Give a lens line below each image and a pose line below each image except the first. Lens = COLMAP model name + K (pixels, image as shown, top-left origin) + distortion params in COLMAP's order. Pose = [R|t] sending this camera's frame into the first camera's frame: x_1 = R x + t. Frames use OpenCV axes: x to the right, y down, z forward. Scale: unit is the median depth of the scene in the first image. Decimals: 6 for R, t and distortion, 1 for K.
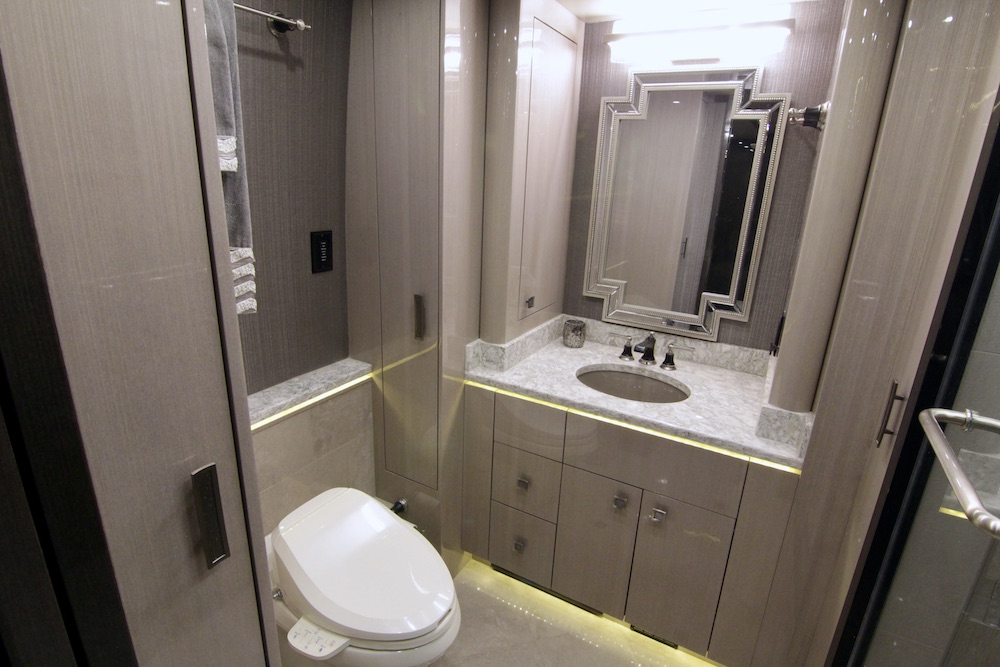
lens RADIAL K [[507.8, 0, 502.9], [0, 507.8, 331.1], [0, 0, 1]] dist [-0.002118, -0.014299]
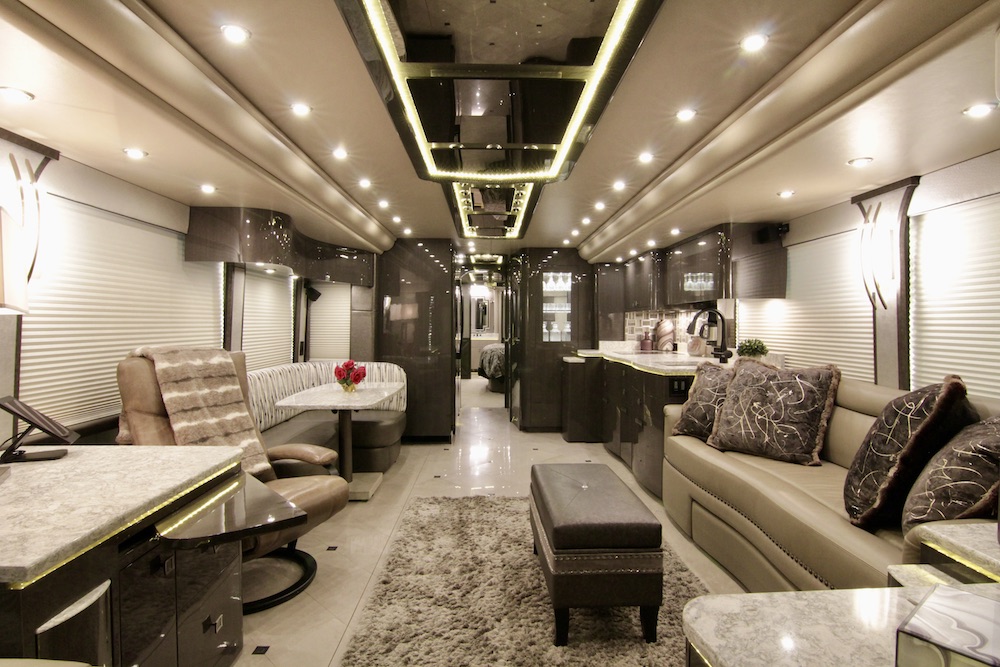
lens RADIAL K [[507.8, 0, 502.9], [0, 507.8, 331.1], [0, 0, 1]] dist [-0.002118, -0.014299]
pose [[0.861935, -0.051959, 0.504349, -3.255885], [0.185574, 0.958041, -0.218448, 1.773141], [-0.471836, 0.281882, 0.835412, -5.548446]]
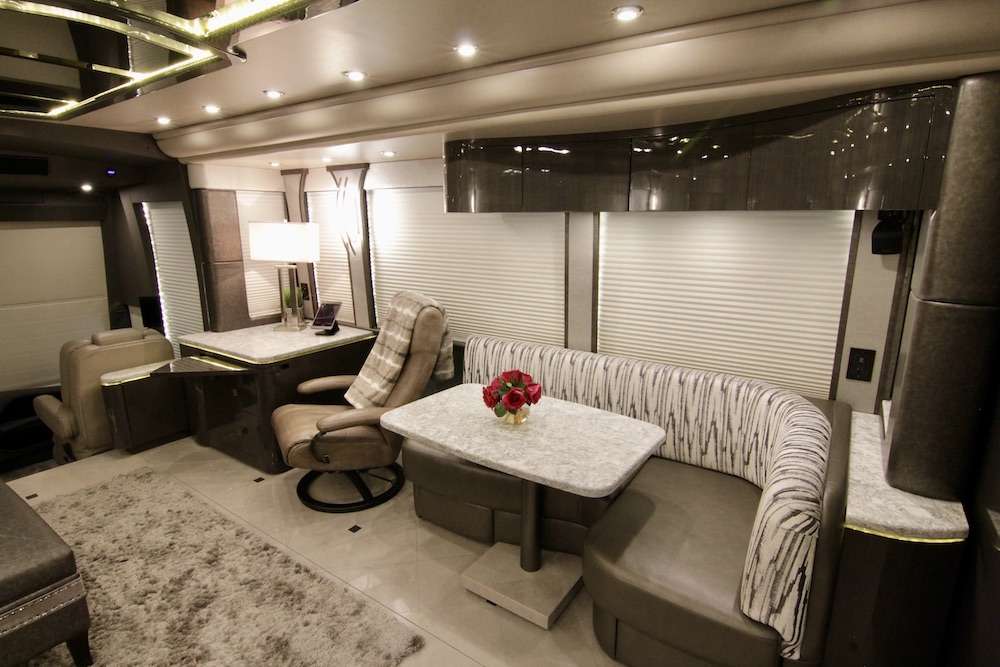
lens RADIAL K [[507.8, 0, 502.9], [0, 507.8, 331.1], [0, 0, 1]] dist [-0.002118, -0.014299]
pose [[-0.094085, 0.167149, -0.981432, -1.479744], [-0.302462, 0.934410, 0.188136, 0.956920], [0.948507, 0.314547, -0.037358, -3.305887]]
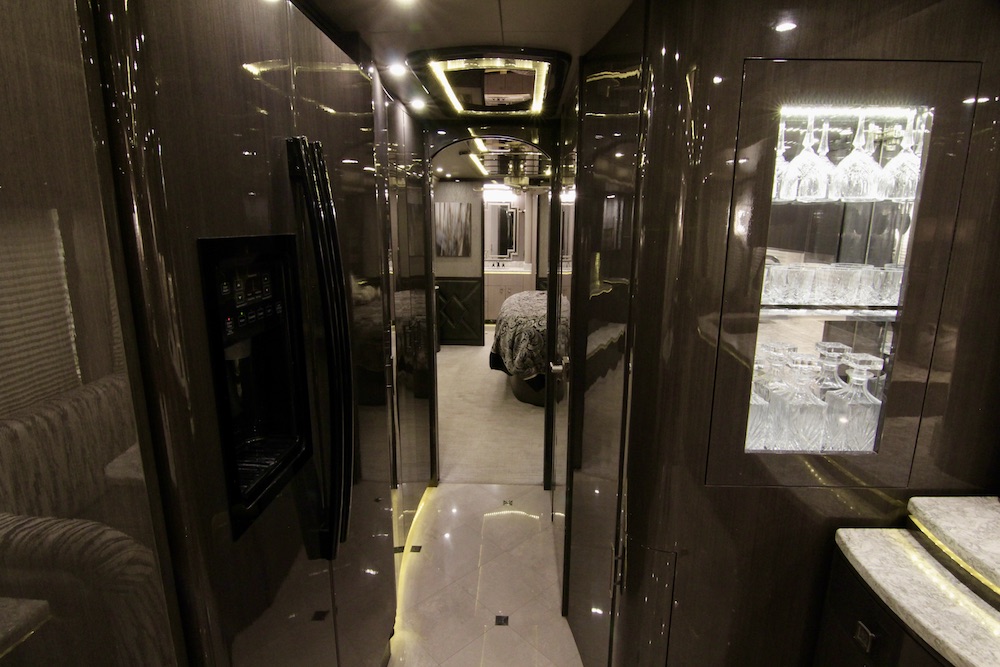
lens RADIAL K [[507.8, 0, 502.9], [0, 507.8, 331.1], [0, 0, 1]] dist [-0.002118, -0.014299]
pose [[0.893574, -0.131822, 0.429125, -1.840934], [0.167019, 0.984916, -0.045231, 0.923775], [-0.416690, 0.112090, 0.902112, -3.249019]]
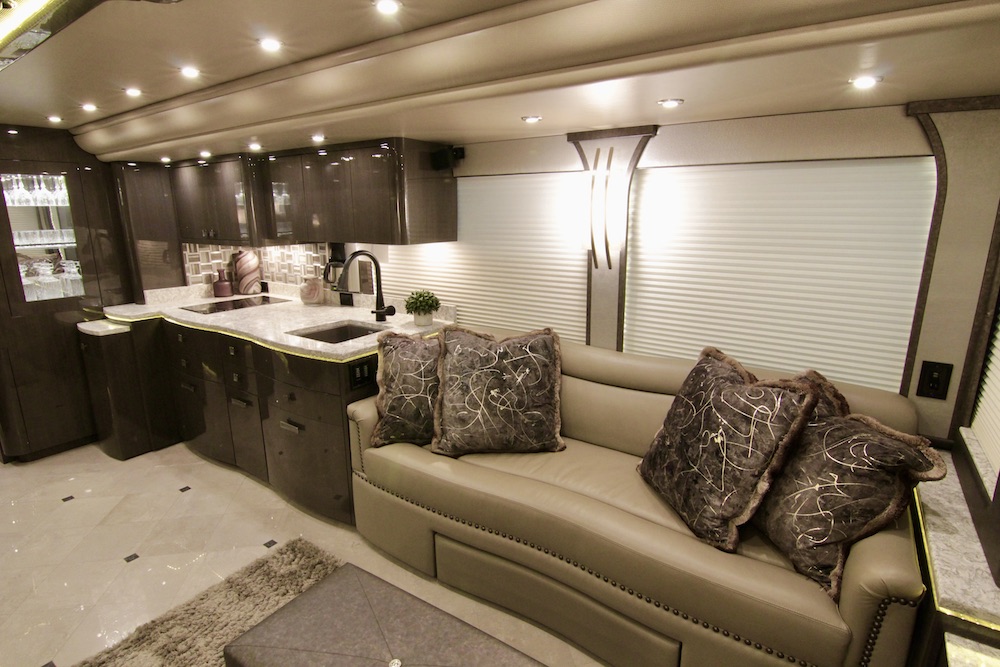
lens RADIAL K [[507.8, 0, 502.9], [0, 507.8, 331.1], [0, 0, 1]] dist [-0.002118, -0.014299]
pose [[0.099064, -0.270824, 0.957518, -2.932806], [0.301058, 0.925312, 0.230567, 1.333426], [-0.948446, 0.265427, 0.173198, -4.755633]]
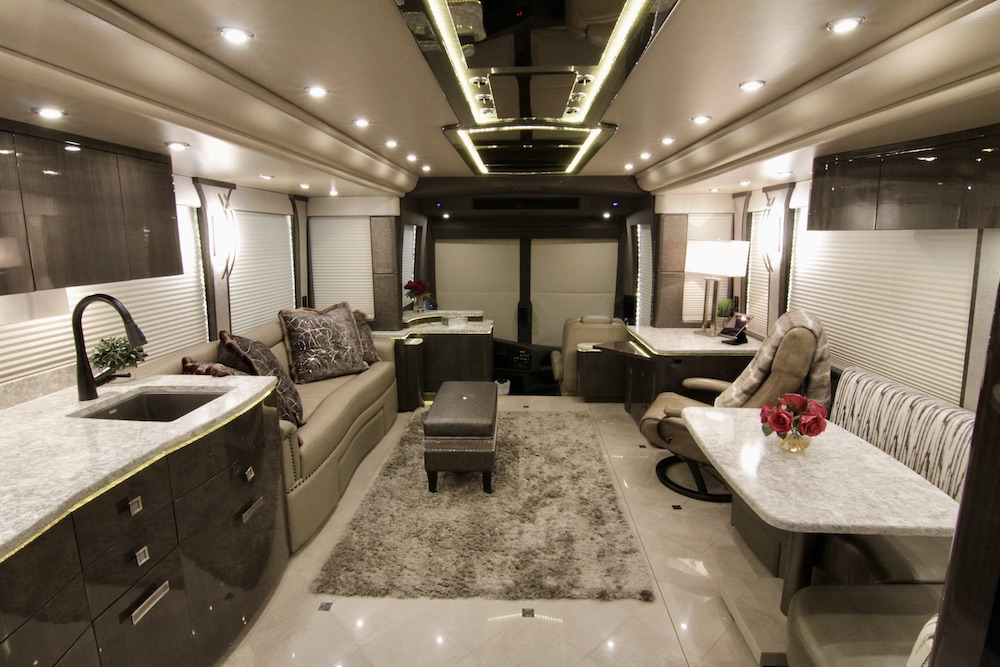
lens RADIAL K [[507.8, 0, 502.9], [0, 507.8, 331.1], [0, 0, 1]] dist [-0.002118, -0.014299]
pose [[-0.893444, 0.038043, -0.447561, -1.550889], [-0.169711, 0.893958, 0.414773, 0.761086], [0.415881, 0.446532, -0.792245, -2.700616]]
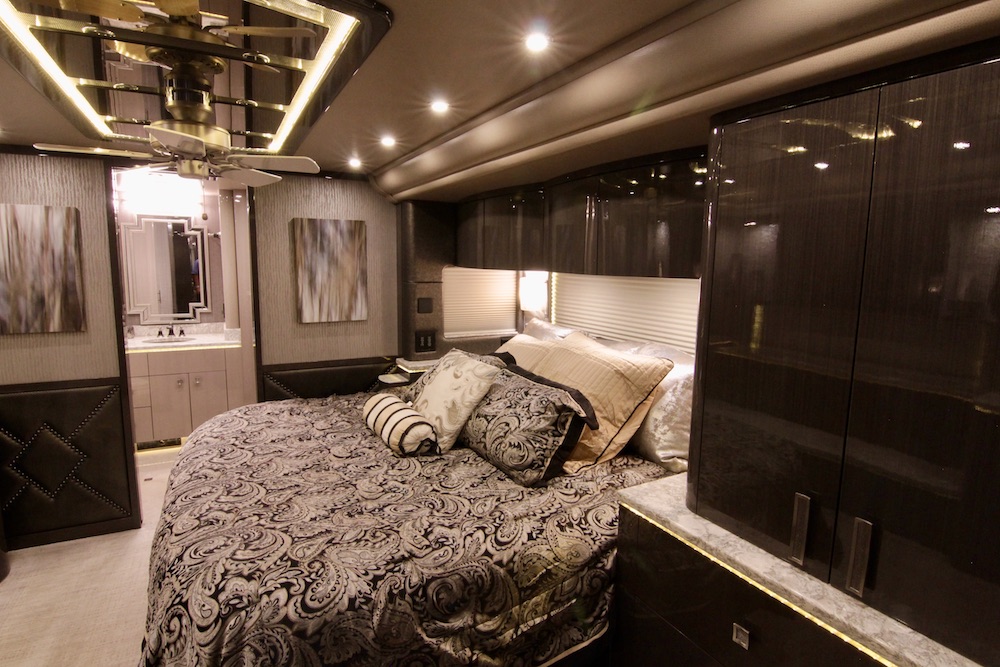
lens RADIAL K [[527.0, 0, 503.5], [0, 527.0, 331.7], [0, 0, 1]] dist [-0.000123, -0.016357]
pose [[0.542021, -0.147173, 0.827377, -0.996744], [0.258965, 0.965884, 0.002161, 0.495757], [-0.799469, 0.213091, 0.561642, -1.760185]]
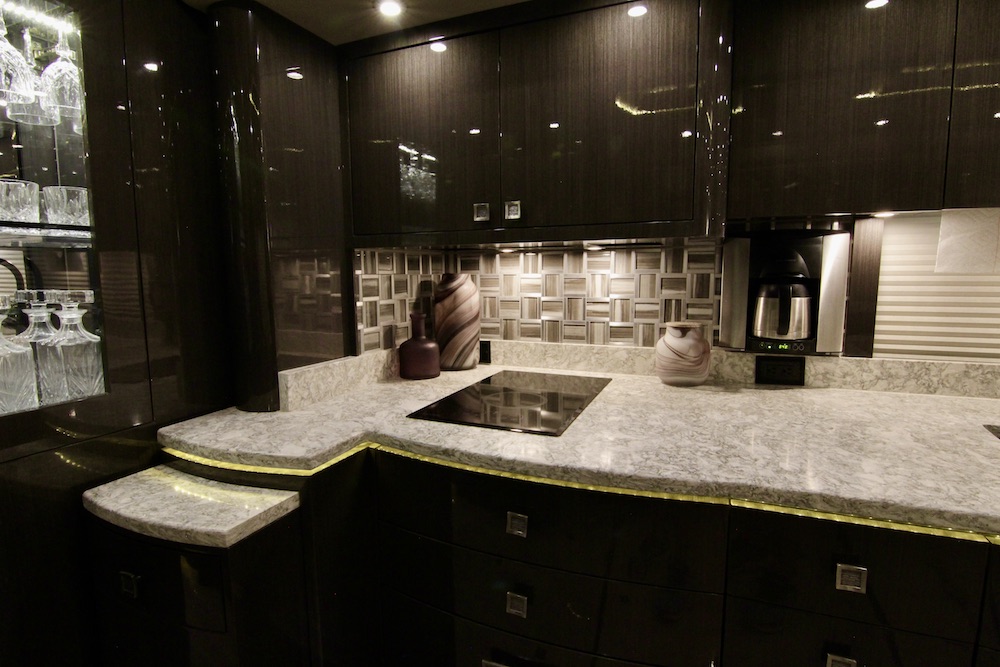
lens RADIAL K [[507.8, 0, 502.9], [0, 507.8, 331.1], [0, 0, 1]] dist [-0.002118, -0.014299]
pose [[-0.106003, -0.156530, 0.981968, -1.757835], [0.297510, 0.937302, 0.181526, 1.112421], [-0.948816, 0.311388, -0.052788, -3.275709]]
